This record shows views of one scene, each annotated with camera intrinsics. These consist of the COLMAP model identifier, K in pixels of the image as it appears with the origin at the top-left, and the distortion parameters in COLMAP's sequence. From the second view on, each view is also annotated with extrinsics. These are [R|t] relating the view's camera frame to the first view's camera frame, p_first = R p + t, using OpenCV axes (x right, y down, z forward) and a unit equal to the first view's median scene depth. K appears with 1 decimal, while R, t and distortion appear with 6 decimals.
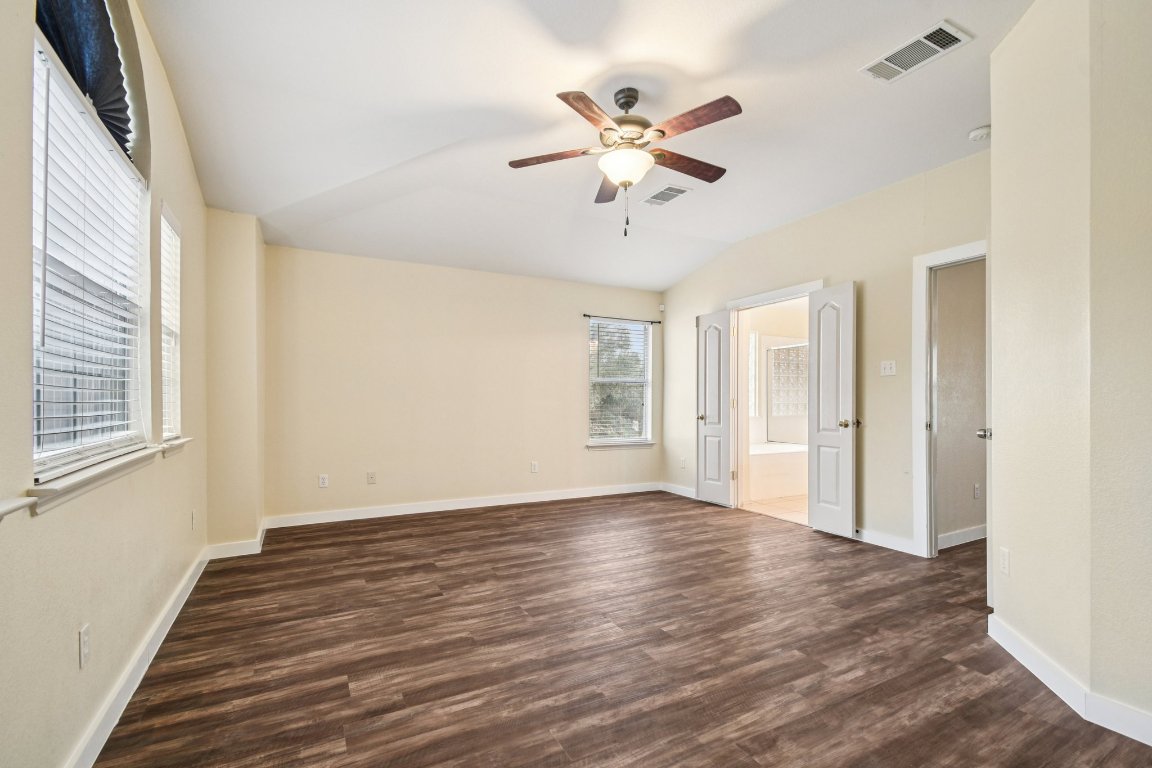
lens RADIAL K [[513.5, 0, 569.9], [0, 513.5, 401.7], [0, 0, 1]] dist [0.011941, -0.017485]
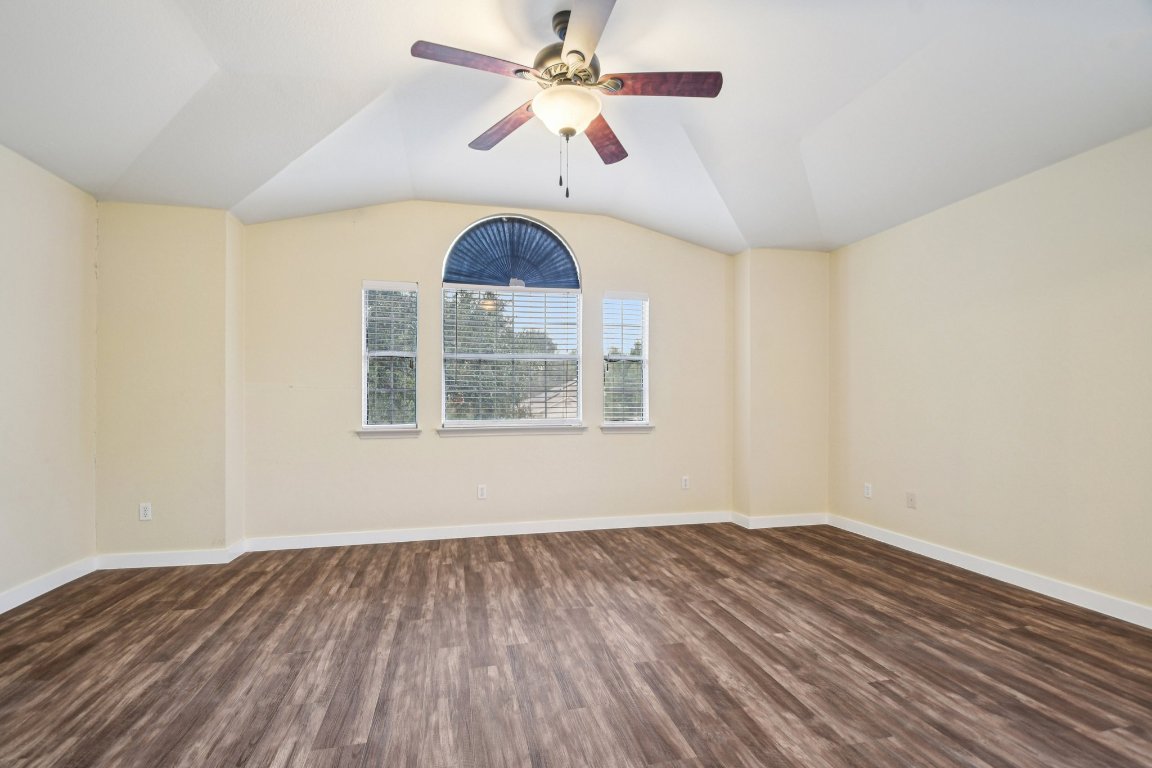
lens RADIAL K [[513.5, 0, 569.9], [0, 513.5, 401.7], [0, 0, 1]] dist [0.011941, -0.017485]
pose [[-0.255921, 0.001319, -0.966697, 0.851516], [-0.001647, 0.999997, 0.001800, -0.004916], [0.966696, 0.002052, -0.255918, 1.164327]]
